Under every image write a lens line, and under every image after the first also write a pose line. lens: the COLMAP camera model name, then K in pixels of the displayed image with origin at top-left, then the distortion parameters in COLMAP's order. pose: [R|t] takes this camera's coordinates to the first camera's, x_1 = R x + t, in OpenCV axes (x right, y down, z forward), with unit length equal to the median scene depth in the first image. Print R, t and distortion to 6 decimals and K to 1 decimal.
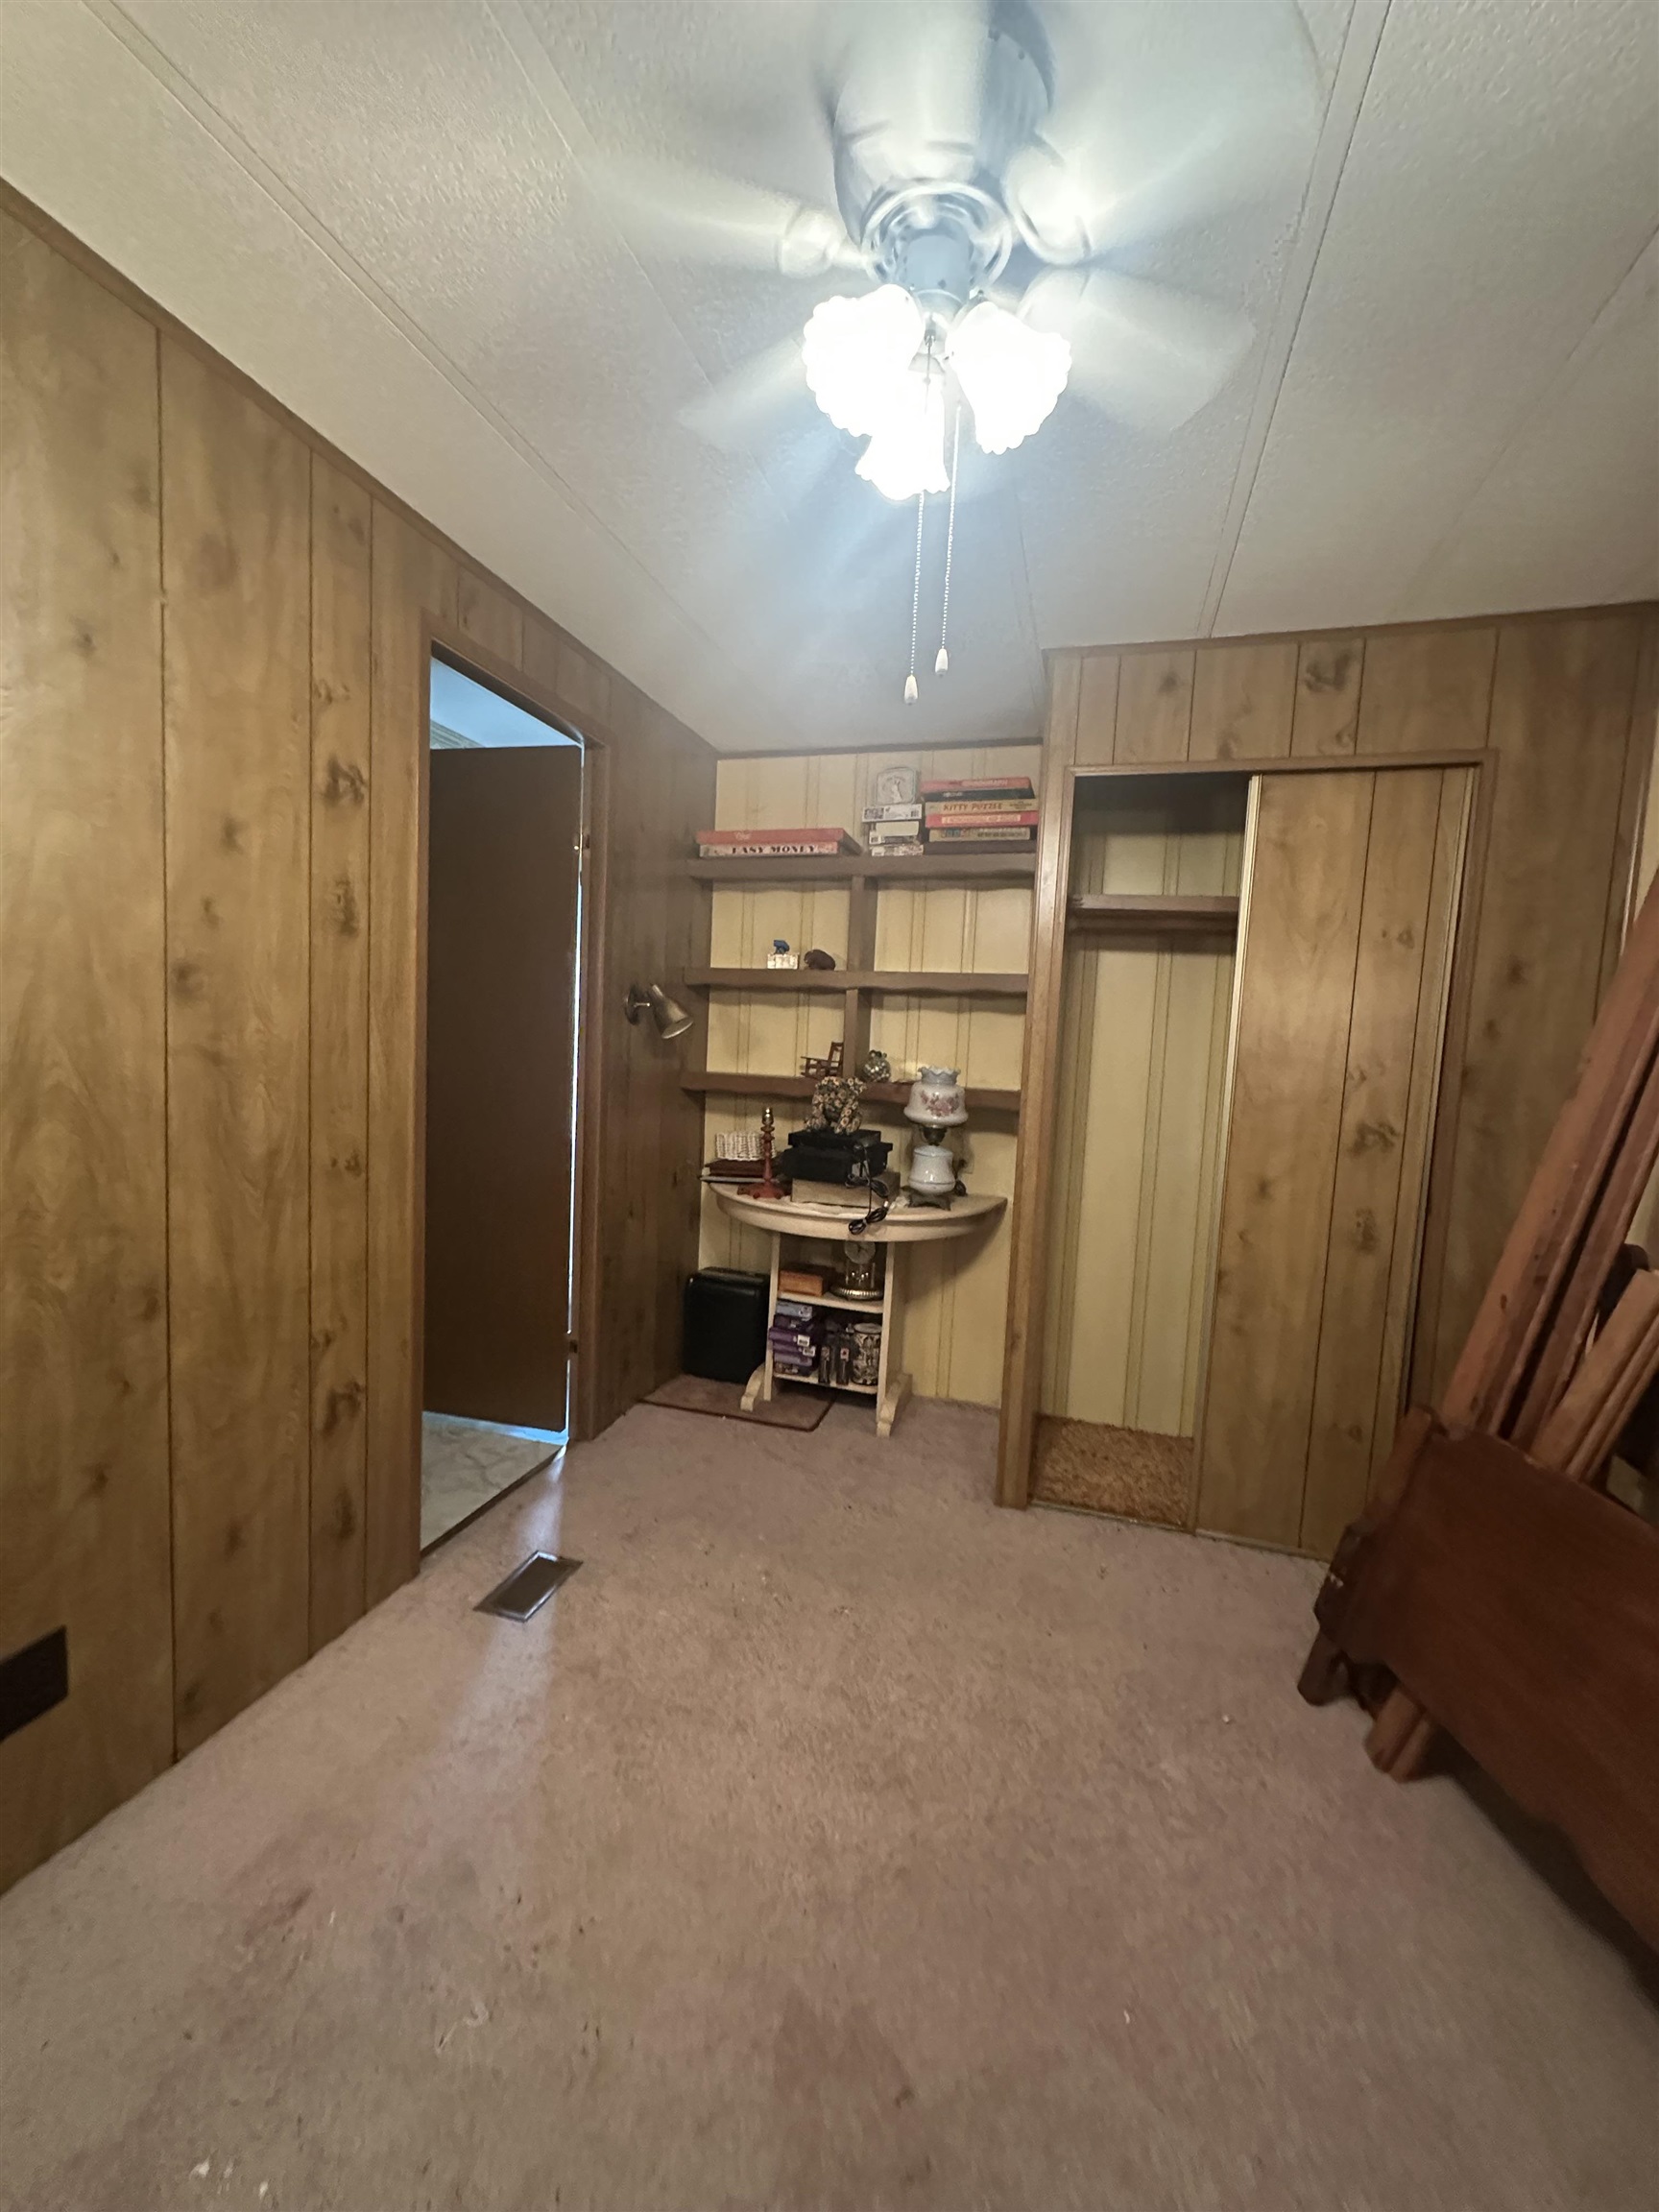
lens RADIAL K [[888.8, 0, 846.9], [0, 888.8, 1105.0], [0, 0, 1]] dist [-0.003872, 0.001247]
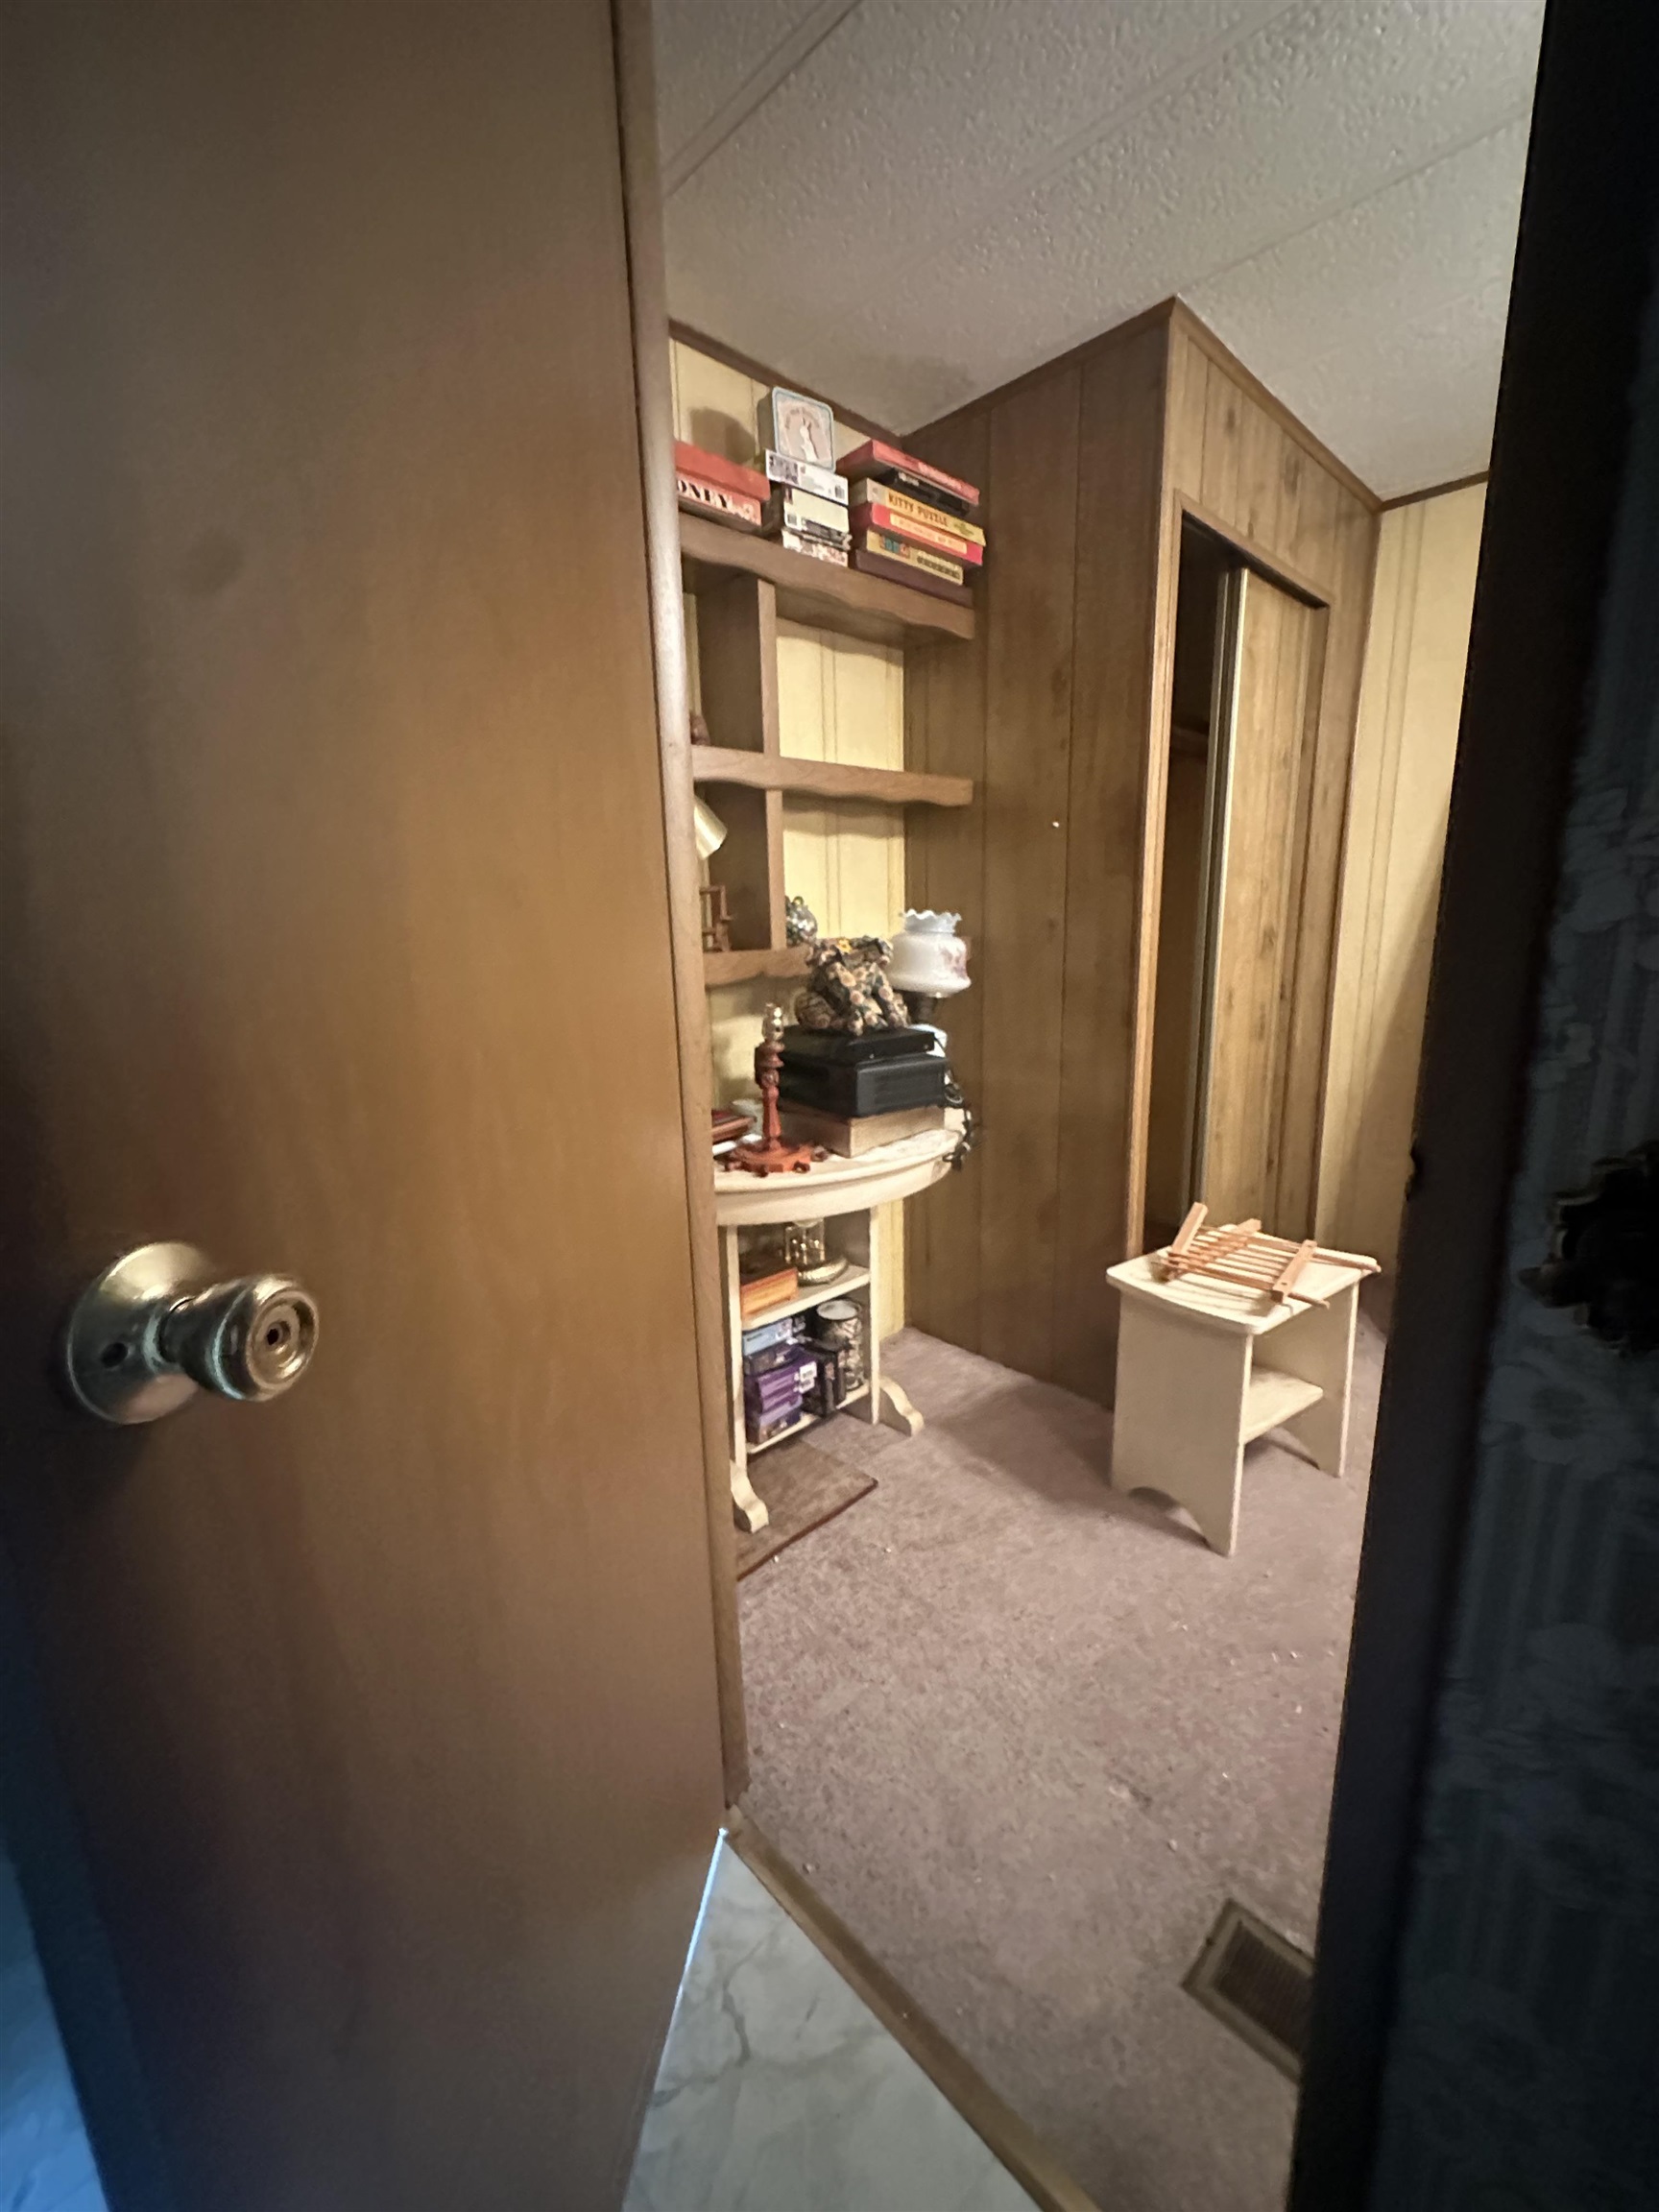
lens RADIAL K [[888.8, 0, 834.3], [0, 888.8, 1104.3], [0, 0, 1]] dist [-0.003872, 0.001247]
pose [[0.488588, -0.243269, 0.837915, -0.536324], [0.108904, 0.969838, 0.218067, -0.055222], [-0.865691, -0.015292, 0.500345, 0.693622]]
